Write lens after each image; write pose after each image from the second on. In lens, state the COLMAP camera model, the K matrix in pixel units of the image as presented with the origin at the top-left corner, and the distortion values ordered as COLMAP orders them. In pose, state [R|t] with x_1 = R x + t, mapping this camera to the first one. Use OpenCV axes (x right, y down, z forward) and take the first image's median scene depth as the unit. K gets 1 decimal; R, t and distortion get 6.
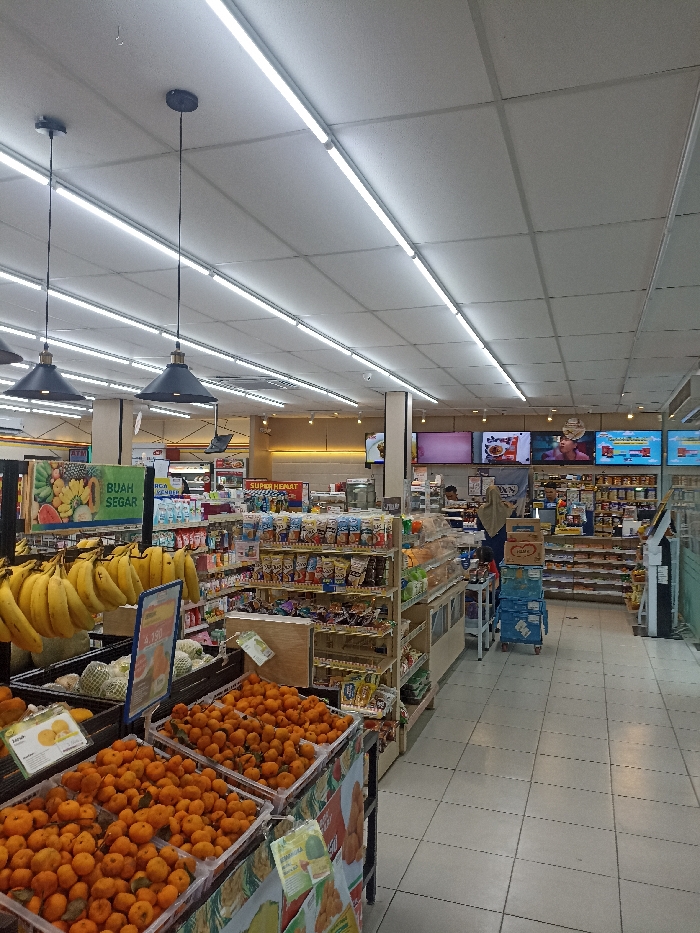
lens RADIAL K [[681.8, 0, 347.0], [0, 681.8, 469.8], [0, 0, 1]] dist [0.069851, -0.069075]
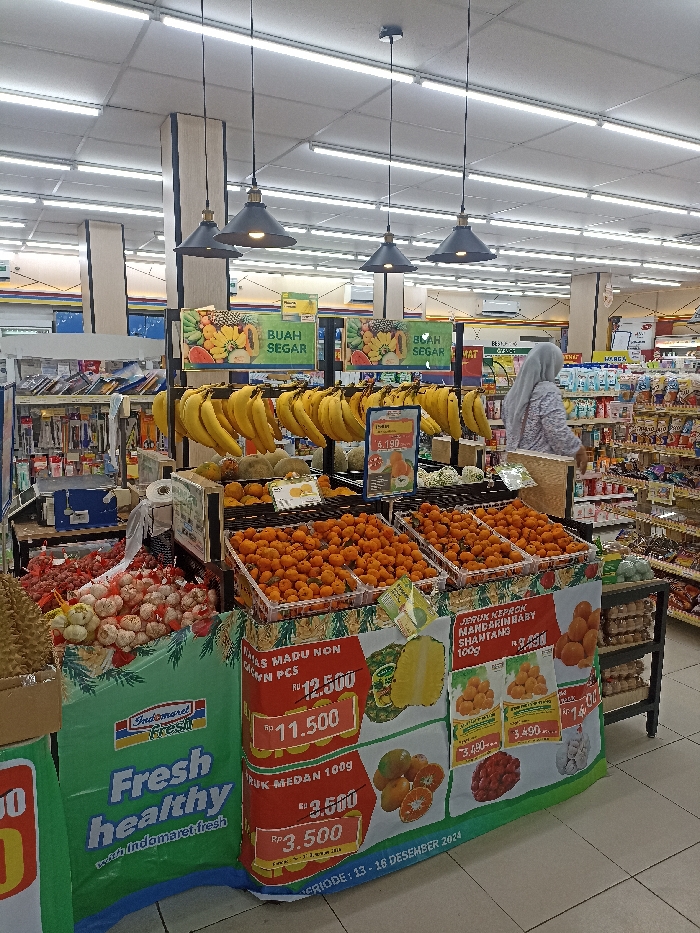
lens RADIAL K [[681.8, 0, 347.5], [0, 681.8, 467.2], [0, 0, 1]] dist [0.069851, -0.069075]
pose [[0.742766, 0.087124, -0.663858, 0.232885], [0.021769, 0.987831, 0.153998, 0.035451], [0.669197, -0.128836, 0.731831, -0.010563]]
